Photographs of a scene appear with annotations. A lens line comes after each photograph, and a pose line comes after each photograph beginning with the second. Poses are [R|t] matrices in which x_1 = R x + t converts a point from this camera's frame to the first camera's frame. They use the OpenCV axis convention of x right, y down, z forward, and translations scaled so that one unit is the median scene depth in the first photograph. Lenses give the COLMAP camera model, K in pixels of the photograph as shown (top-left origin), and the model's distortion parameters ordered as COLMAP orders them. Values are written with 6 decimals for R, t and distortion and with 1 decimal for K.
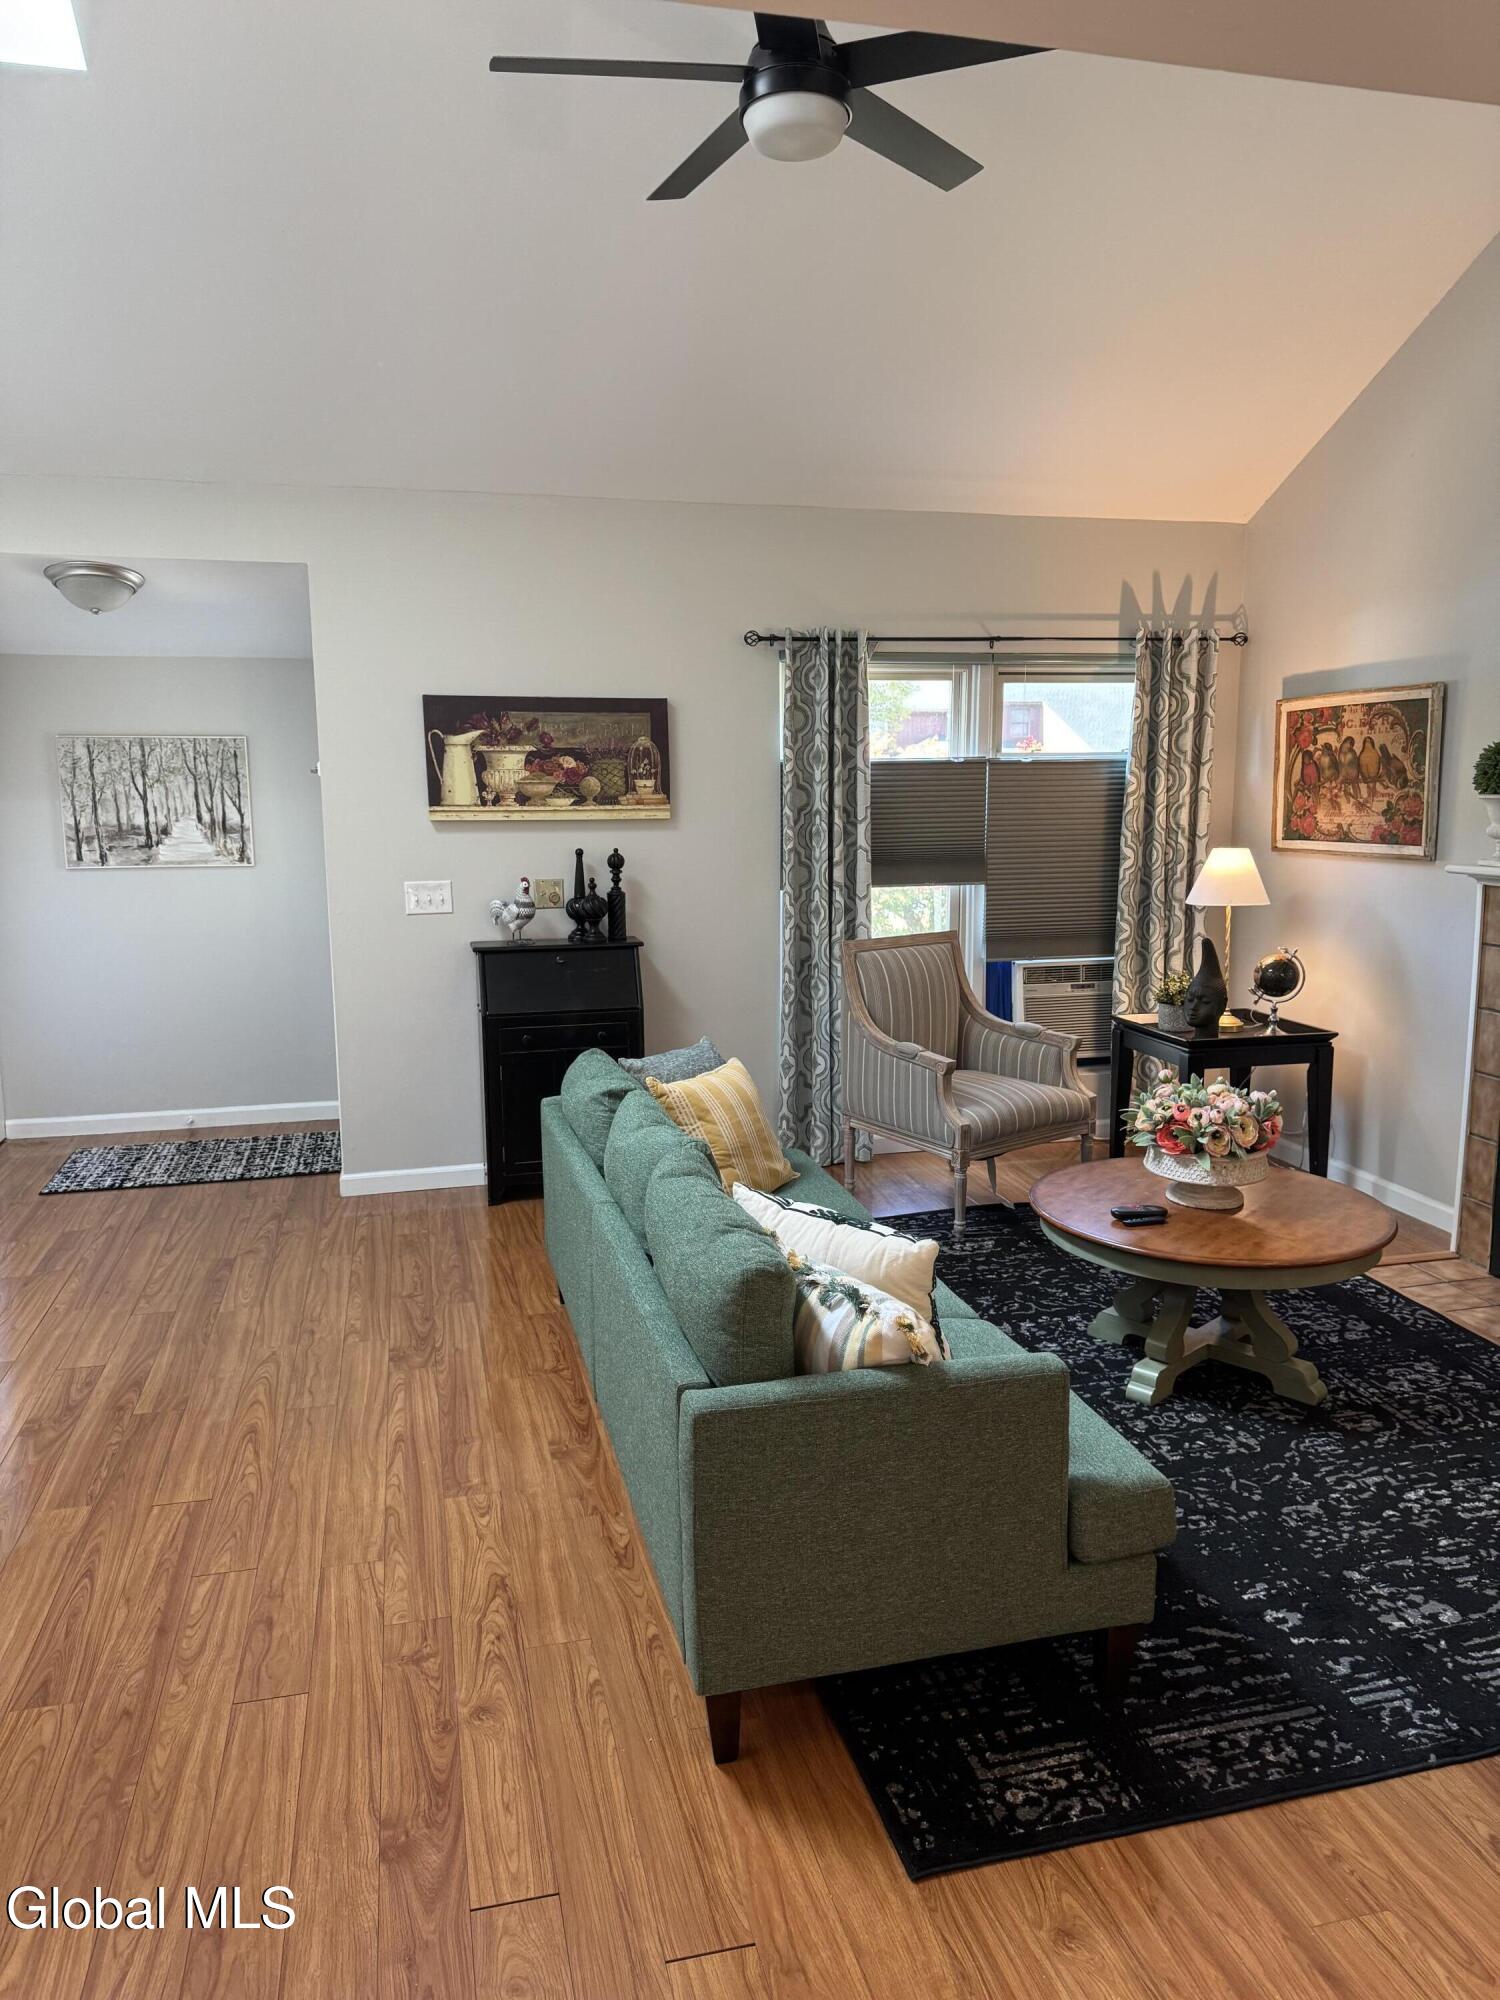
lens RADIAL K [[1388.5, 0, 750.0], [0, 1388.5, 1000.0], [0, 0, 1]] dist [0.192146, -0.388178]
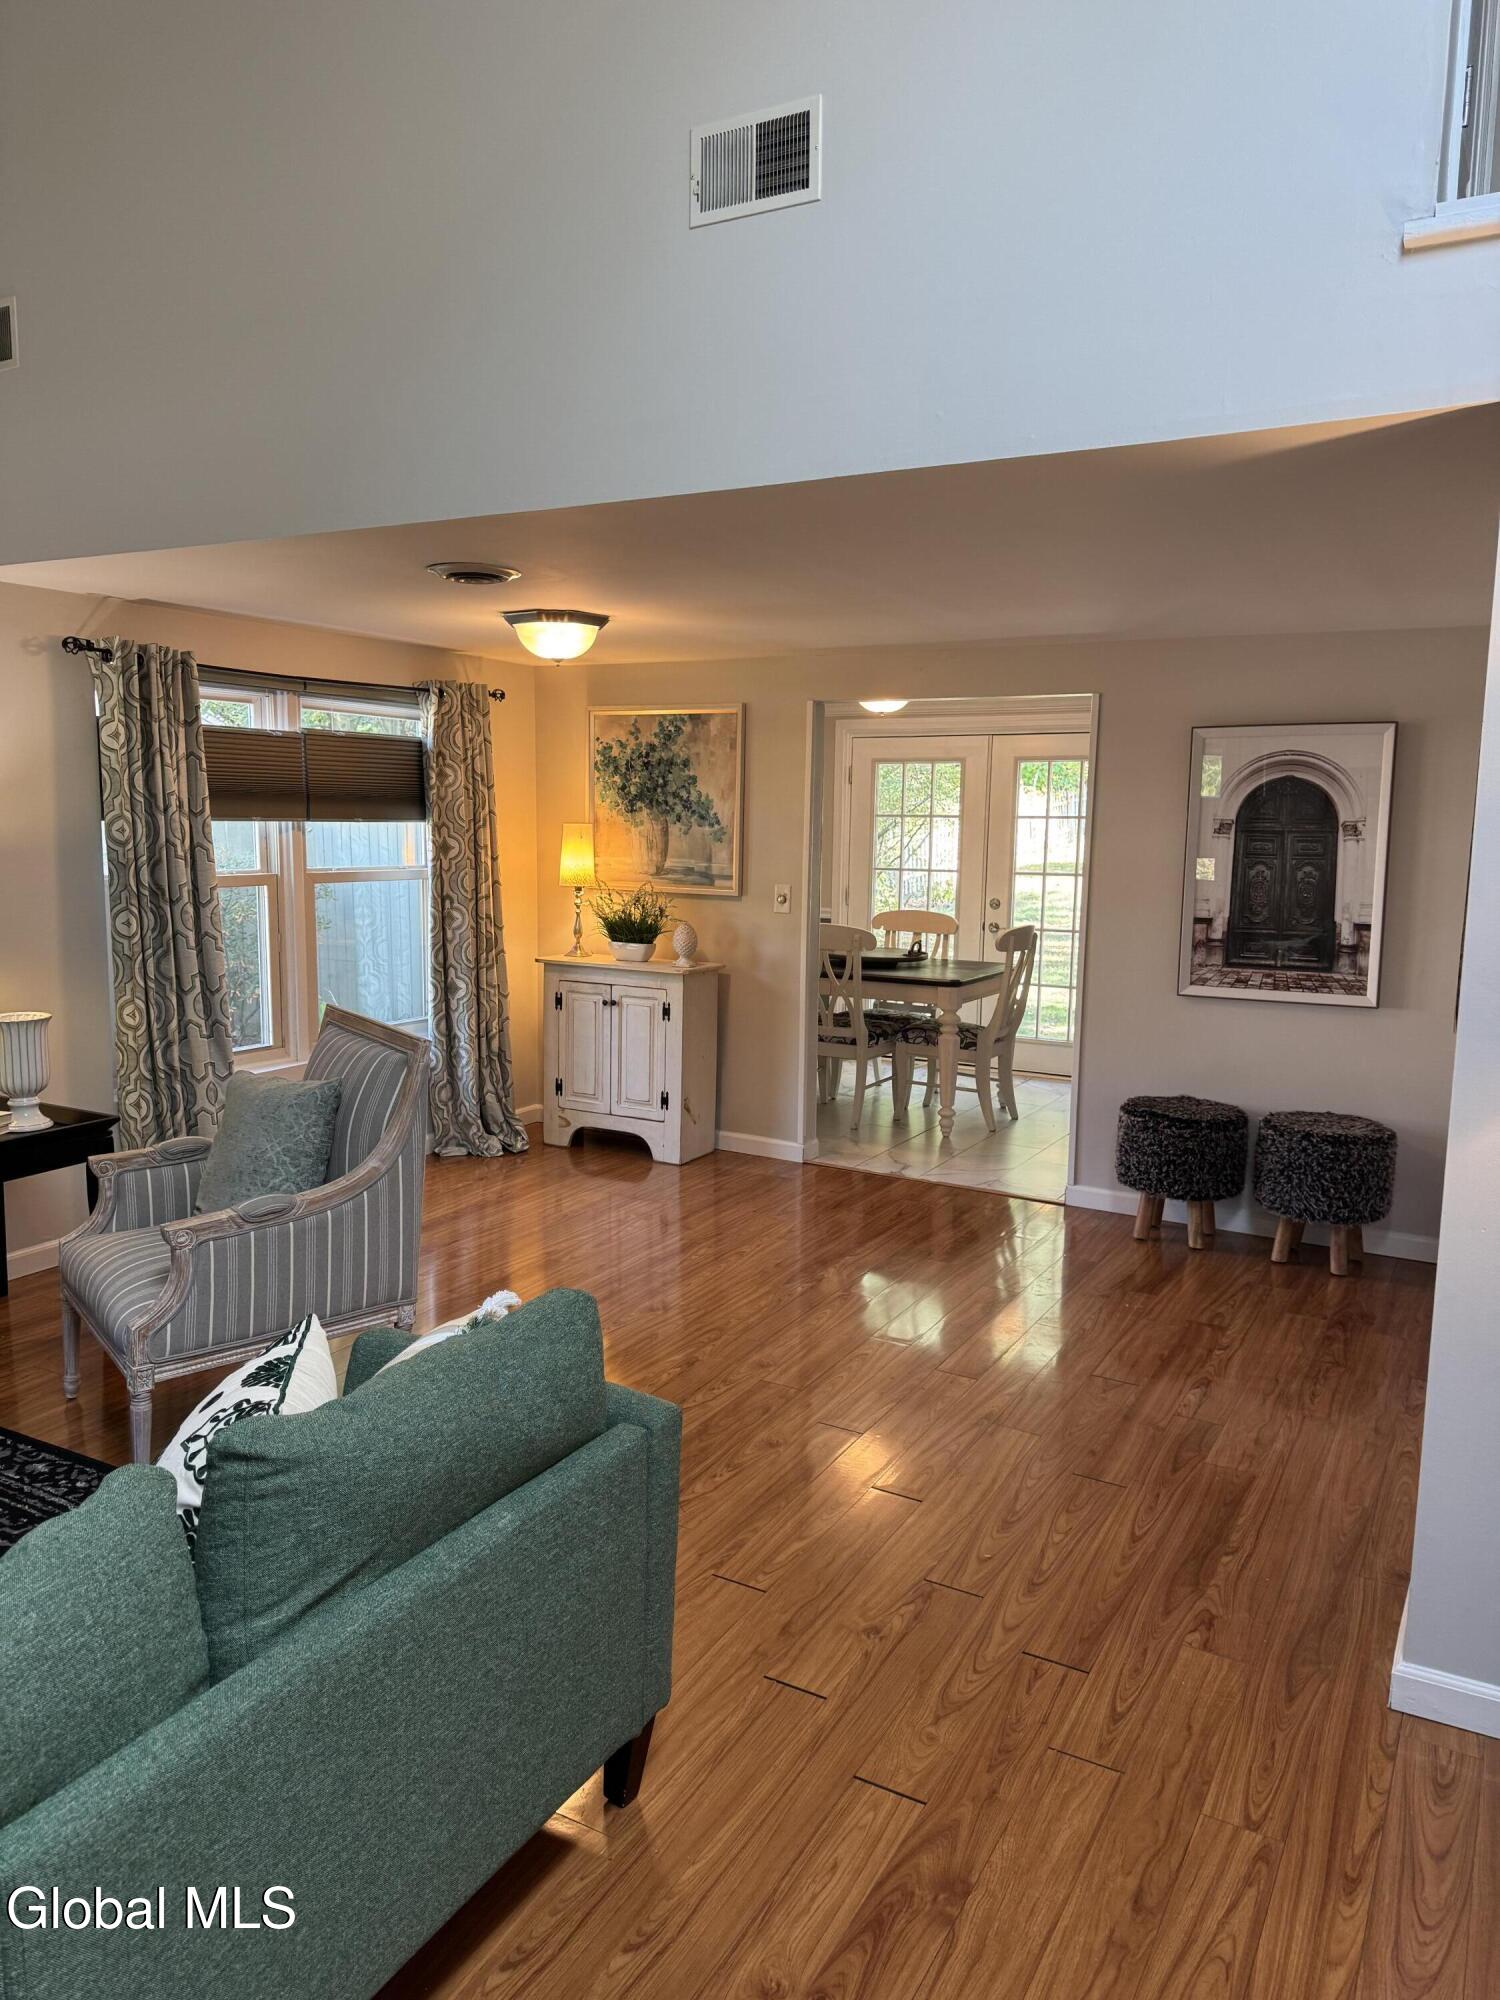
lens RADIAL K [[1388.5, 0, 738.6], [0, 1388.5, 1002.1], [0, 0, 1]] dist [0.188584, -0.392302]
pose [[-0.733285, -0.092330, 0.673623, -0.289198], [0.090767, 0.968576, 0.231564, -0.086506], [-0.673836, 0.230945, -0.701862, 0.642080]]
